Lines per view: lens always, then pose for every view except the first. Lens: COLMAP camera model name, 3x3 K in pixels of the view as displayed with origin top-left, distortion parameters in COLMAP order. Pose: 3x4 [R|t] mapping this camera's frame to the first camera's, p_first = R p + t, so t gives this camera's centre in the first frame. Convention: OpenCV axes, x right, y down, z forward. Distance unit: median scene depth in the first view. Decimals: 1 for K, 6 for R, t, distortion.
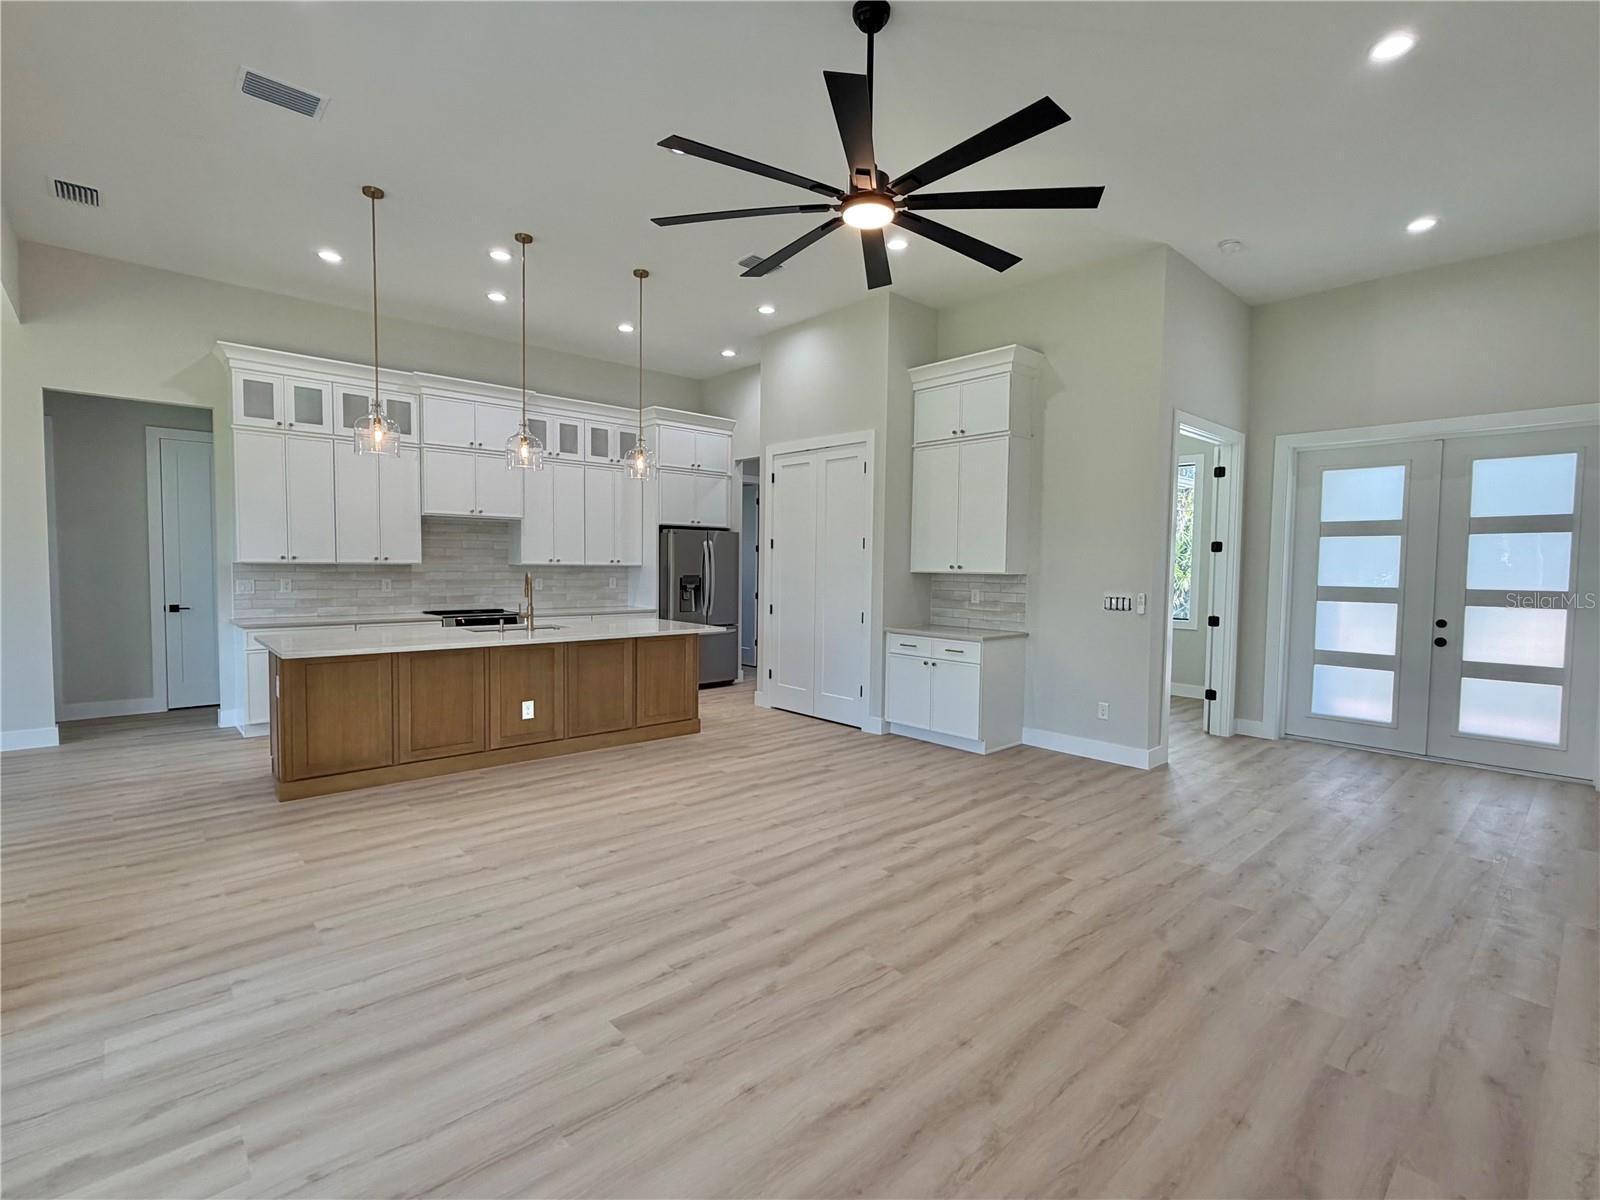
lens RADIAL K [[759.4, 0, 800.0], [0, 759.4, 600.0], [0, 0, 1]] dist [-0.001444, -0.000179]
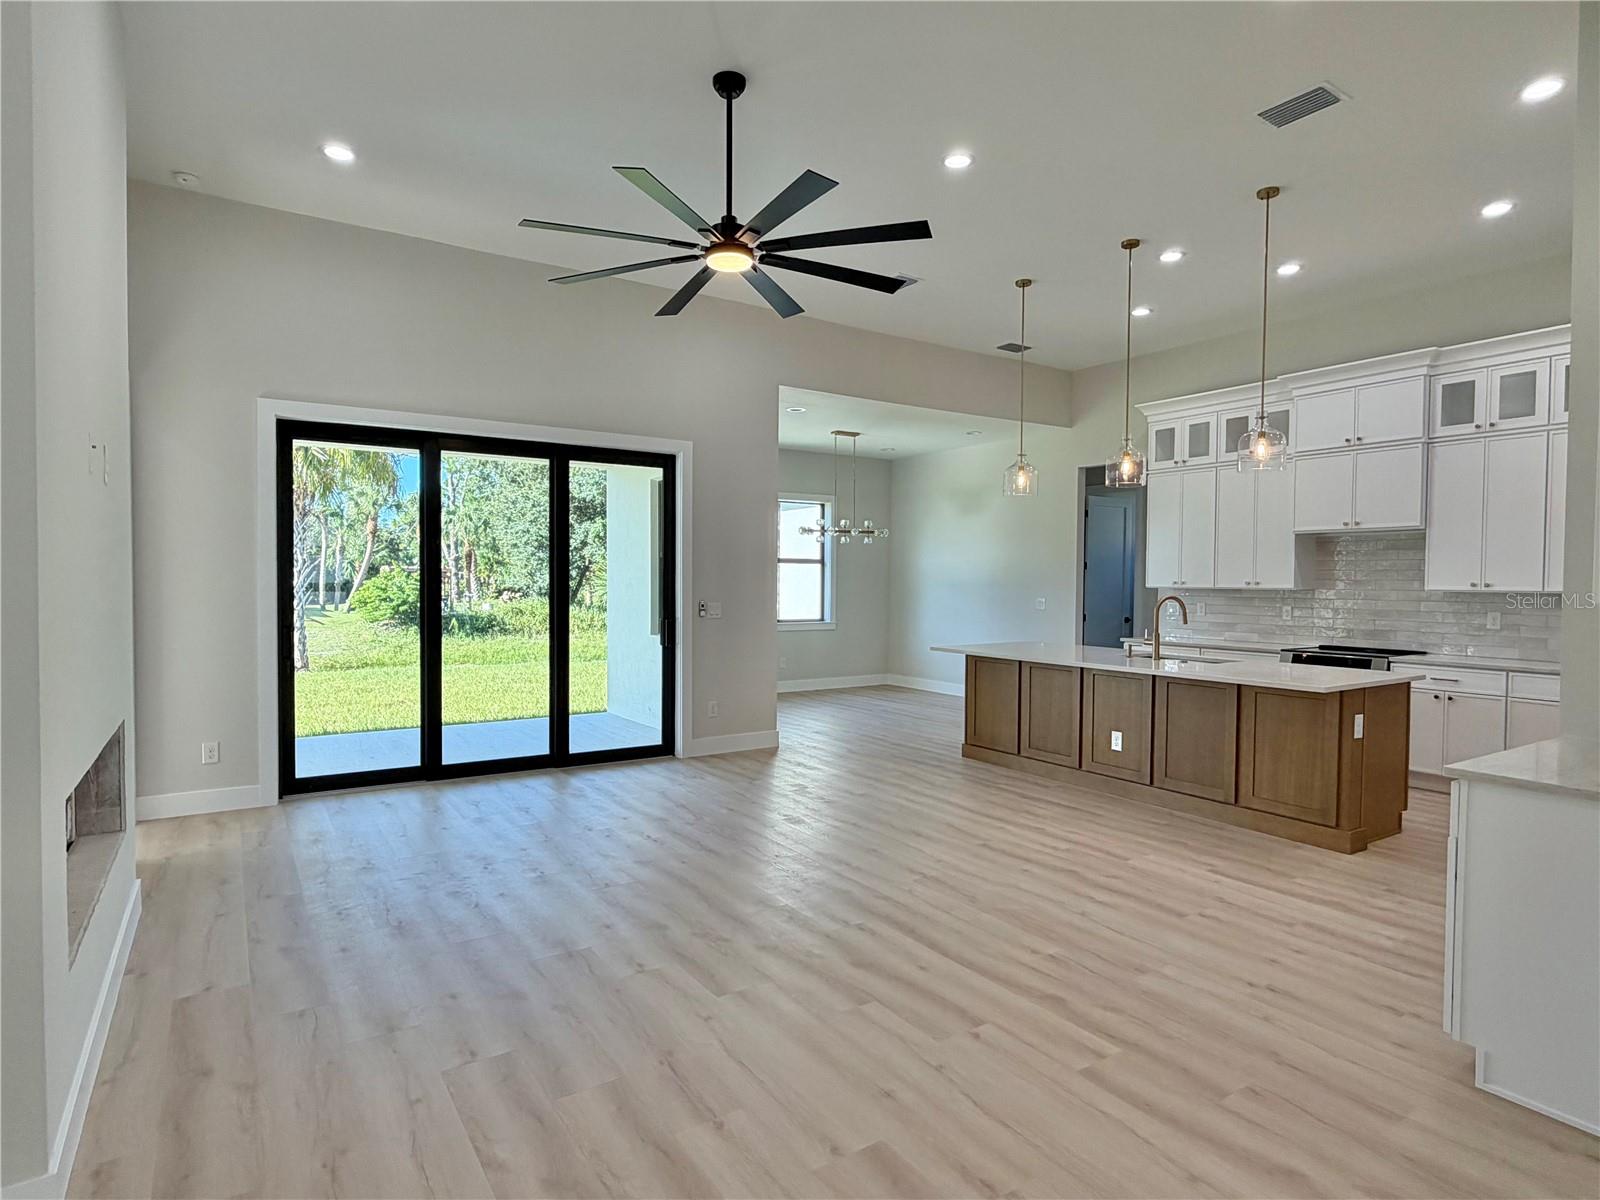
lens RADIAL K [[885.0, 0, 800.0], [0, 885.0, 600.0], [0, 0, 1]] dist [0.001672, 0.000089]
pose [[-0.167426, 0.009399, -0.985840, 0.800348], [-0.057830, 0.998139, 0.019338, -0.028467], [0.984187, 0.060248, -0.166571, 0.799604]]
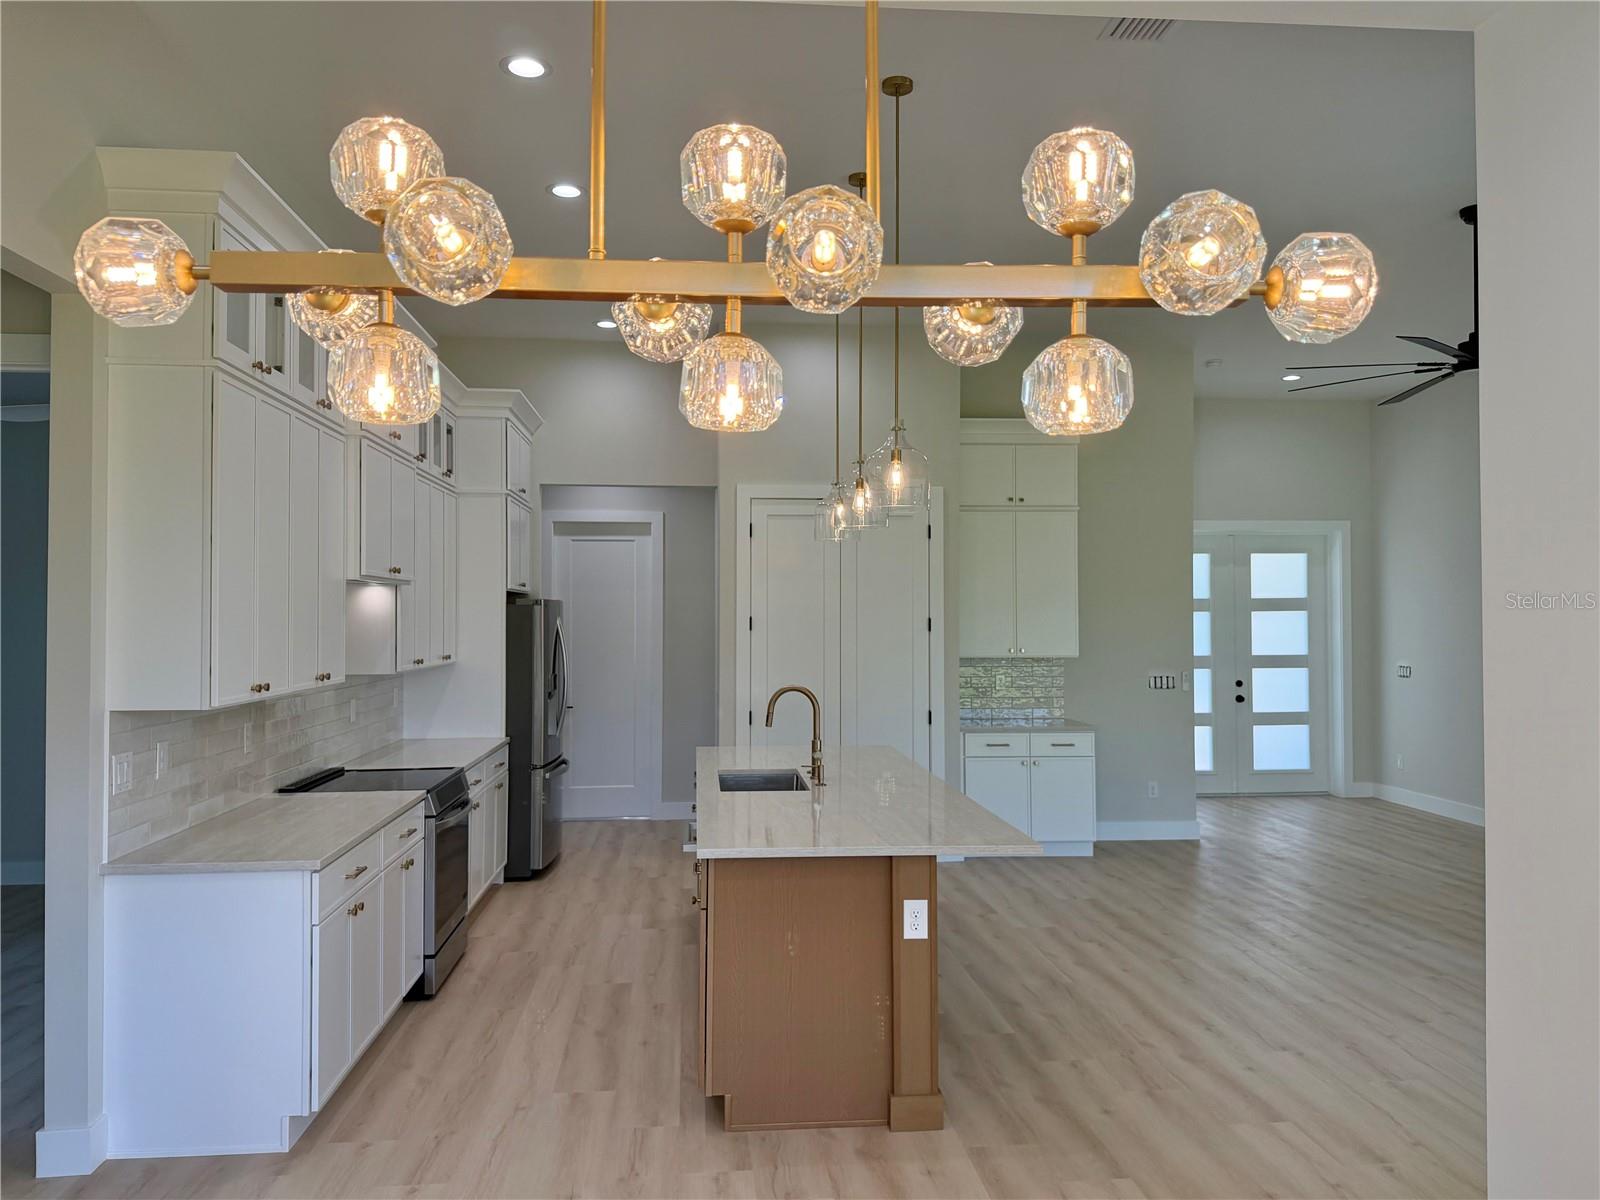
lens RADIAL K [[1171.9, 0, 803.8], [0, 1171.9, 567.1], [0, 0, 1]] dist [-0.004244, -0.000455]
pose [[0.600992, 0.020970, 0.798980, -1.202822], [0.050448, 0.996667, -0.064106, -0.077731], [-0.797662, 0.078834, 0.597931, 0.447438]]
